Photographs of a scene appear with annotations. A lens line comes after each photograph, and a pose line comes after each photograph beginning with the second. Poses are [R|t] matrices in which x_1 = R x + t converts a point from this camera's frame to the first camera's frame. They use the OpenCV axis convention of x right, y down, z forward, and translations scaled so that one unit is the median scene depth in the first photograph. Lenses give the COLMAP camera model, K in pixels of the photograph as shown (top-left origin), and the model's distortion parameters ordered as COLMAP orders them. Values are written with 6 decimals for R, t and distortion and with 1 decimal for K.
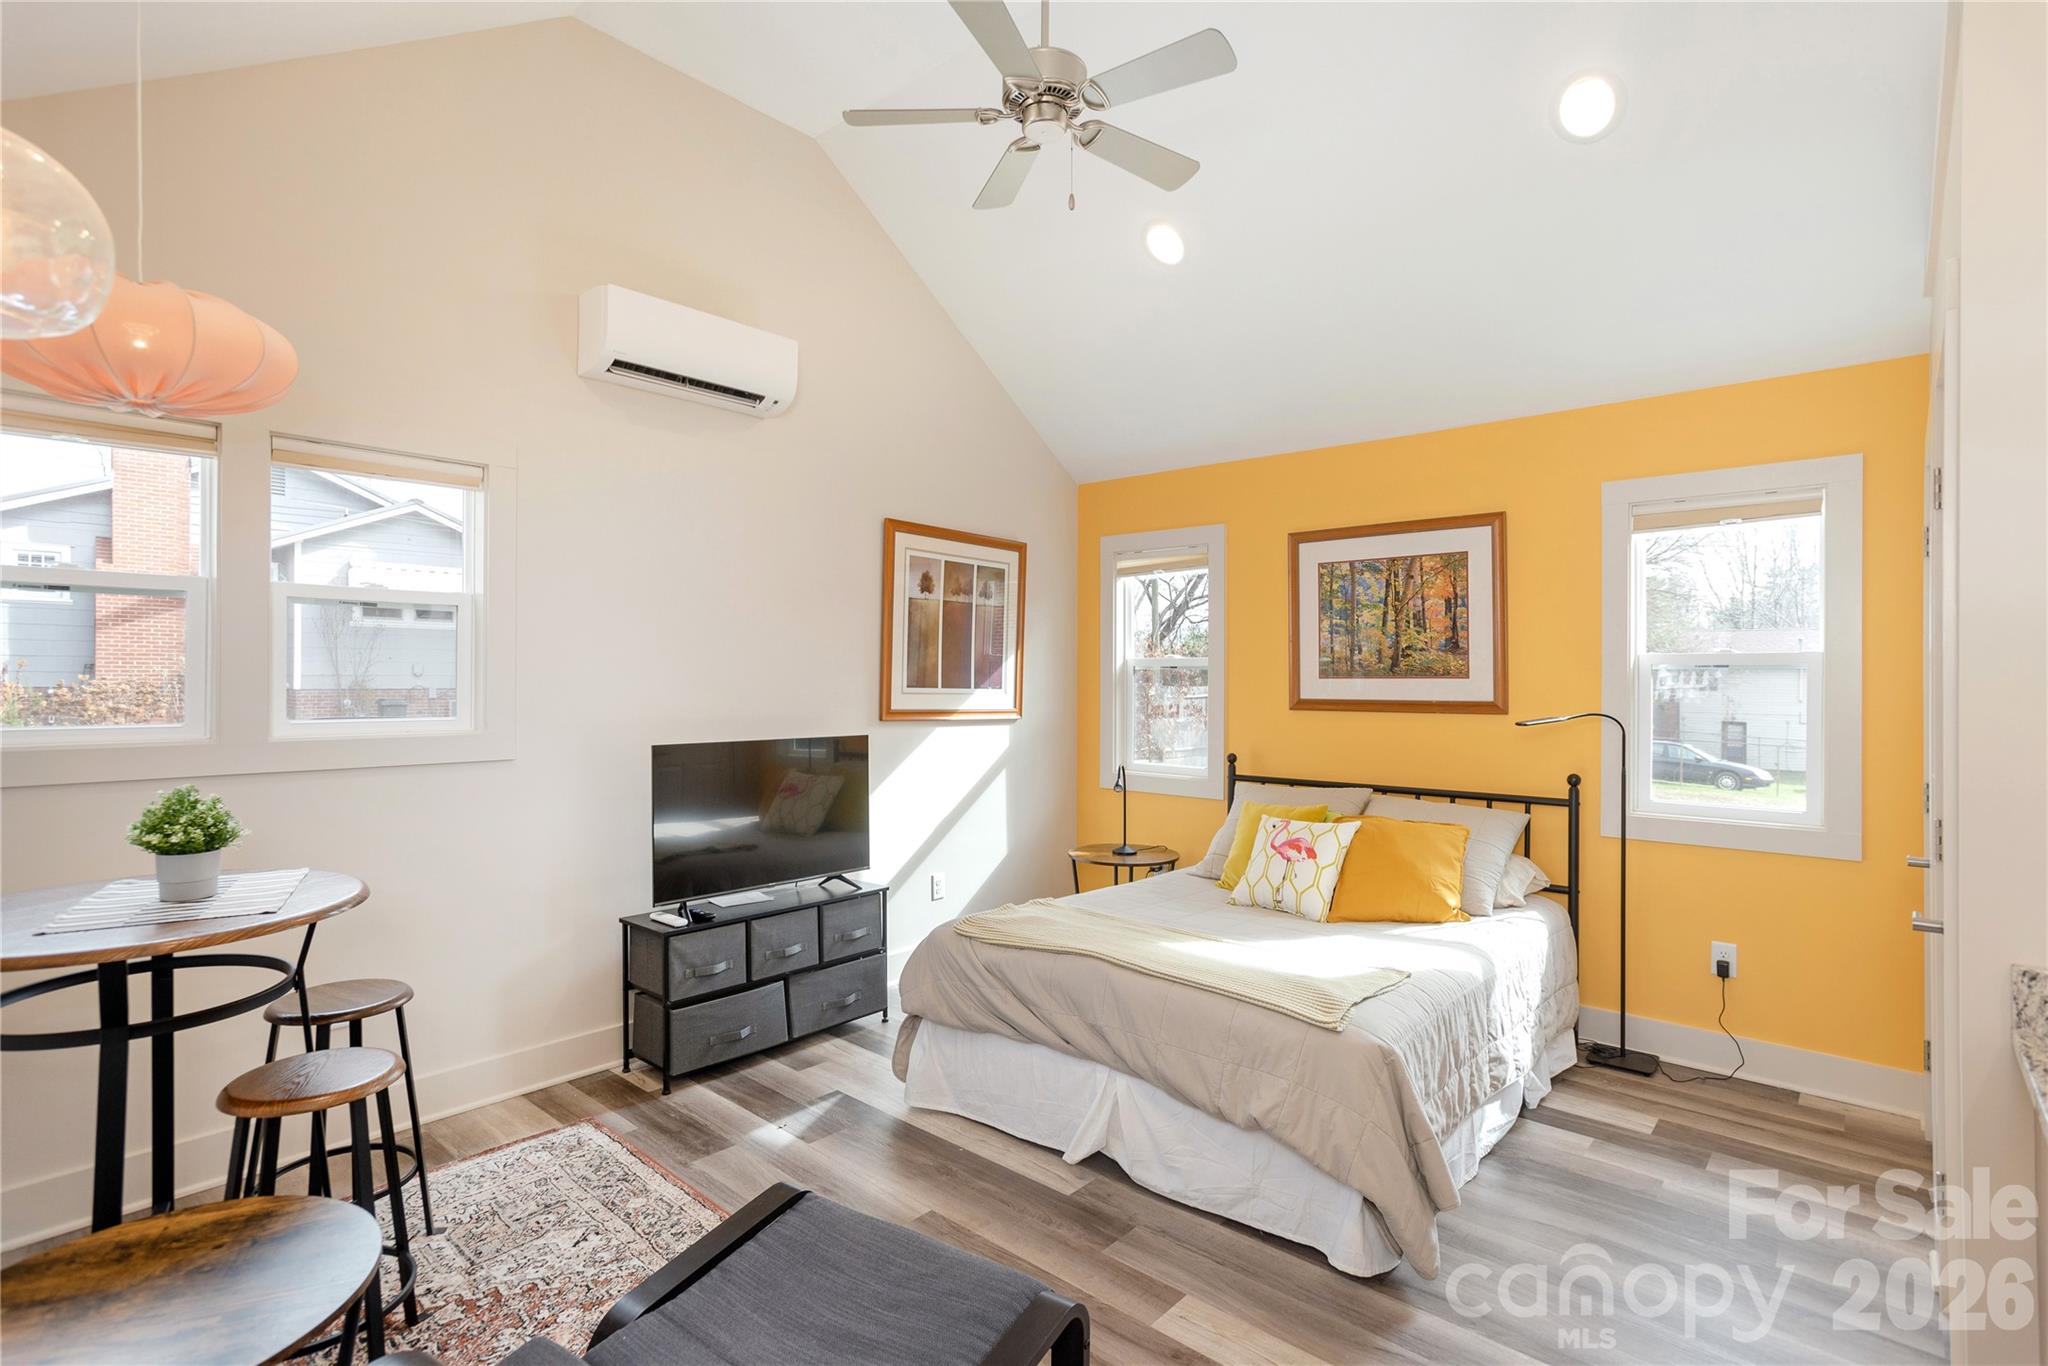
lens RADIAL K [[976.4, 0, 992.0], [0, 976.4, 679.6], [0, 0, 1]] dist [-0.023898, 0.018544]
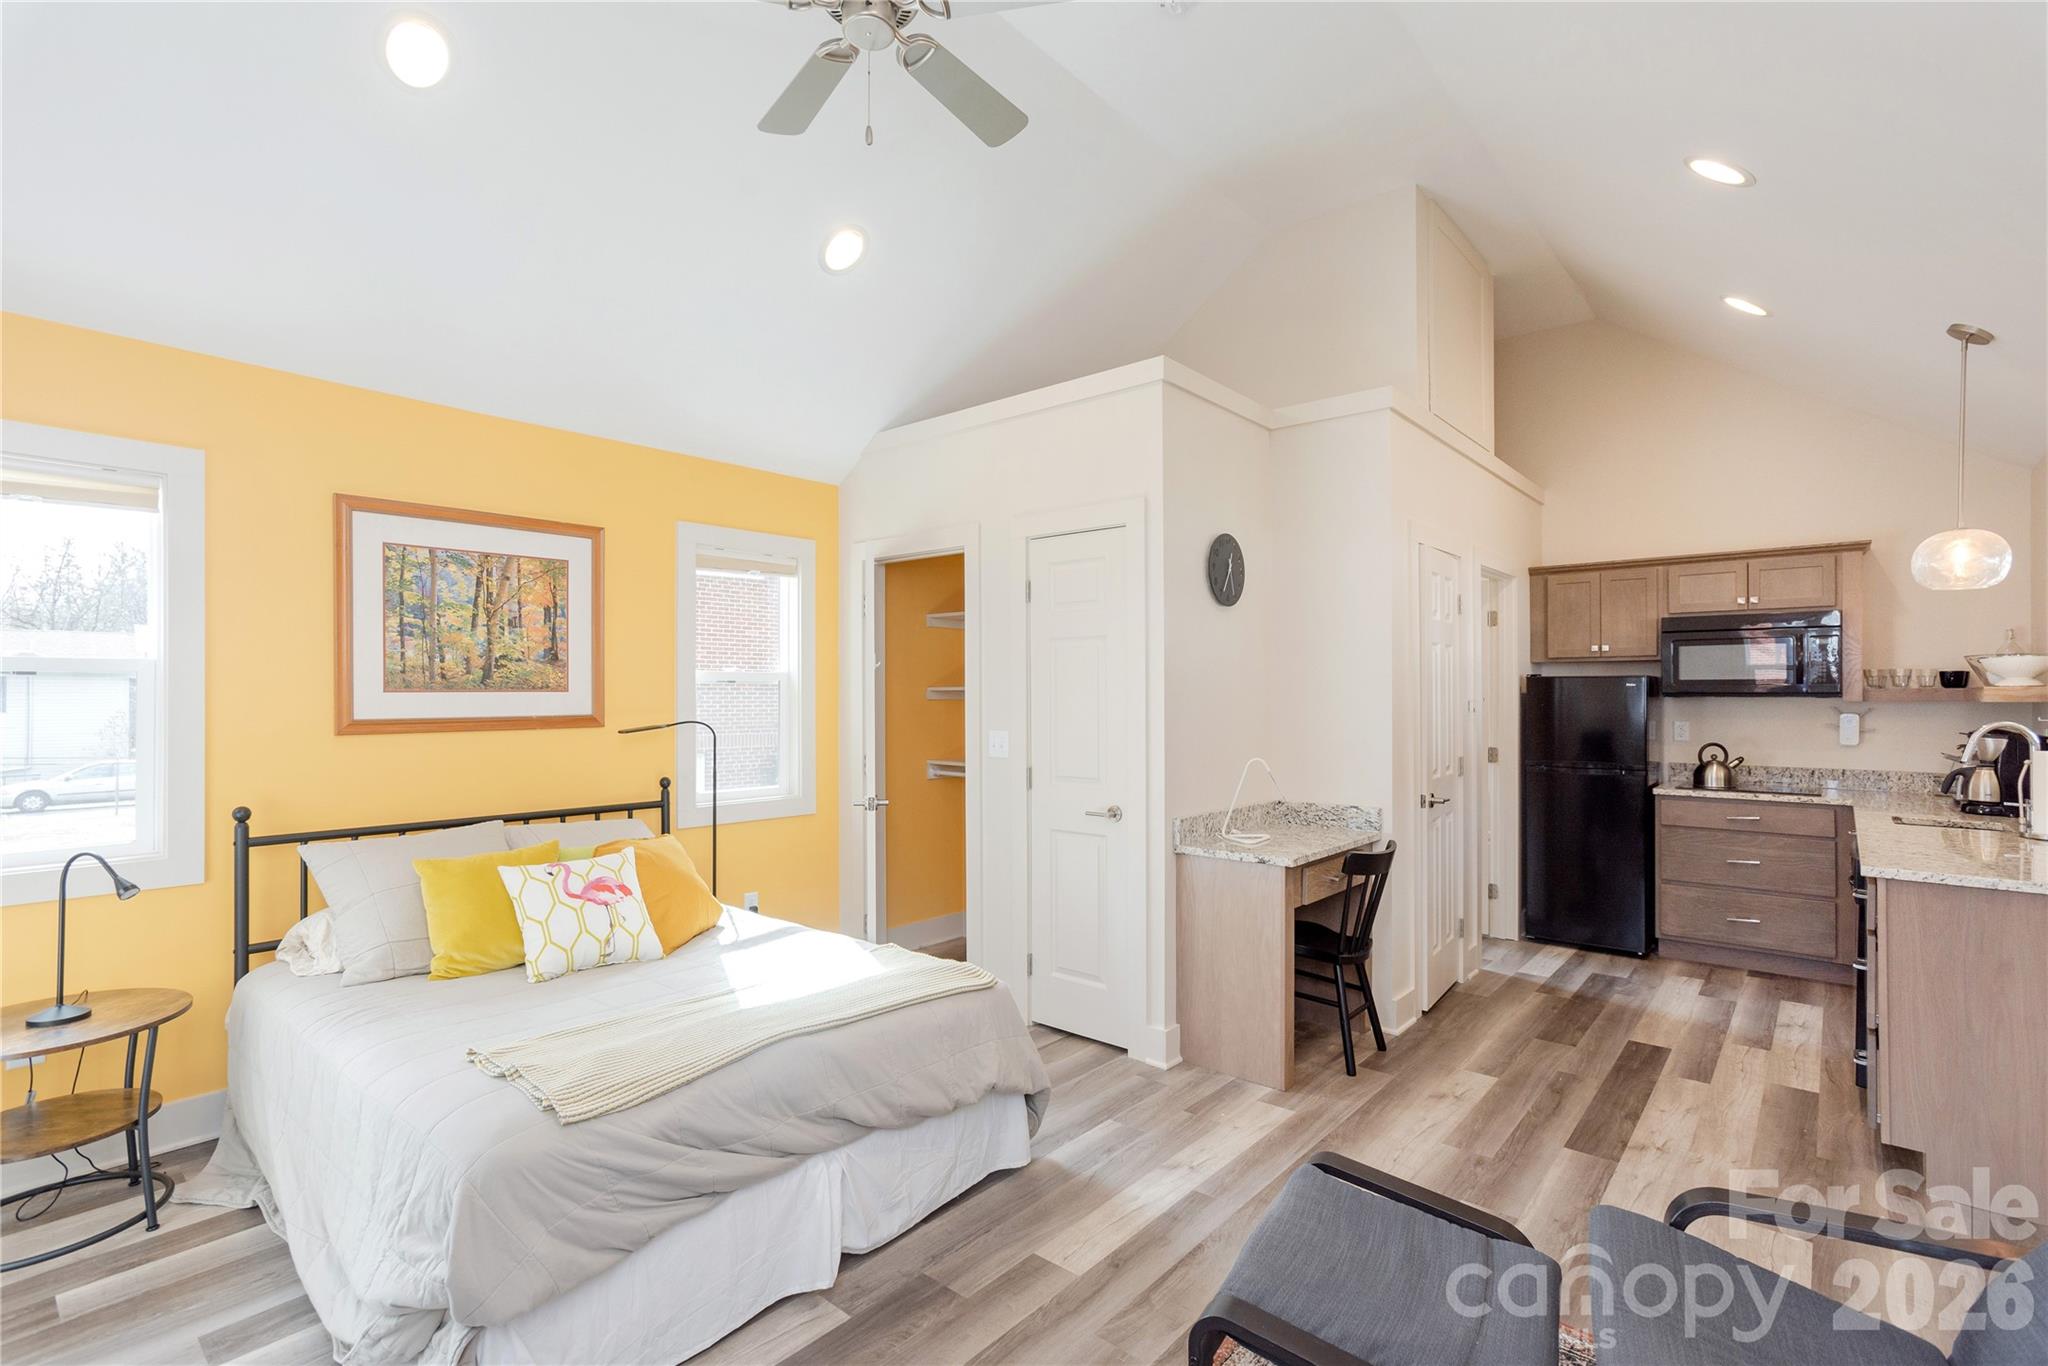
lens RADIAL K [[976.4, 0, 1036.8], [0, 976.4, 689.3], [0, 0, 1]] dist [-0.023898, 0.018544]
pose [[-0.032097, -0.002819, 0.999481, -0.480602], [0.000430, 0.999996, 0.002834, -0.005957], [-0.999485, 0.000521, -0.032096, 0.550433]]
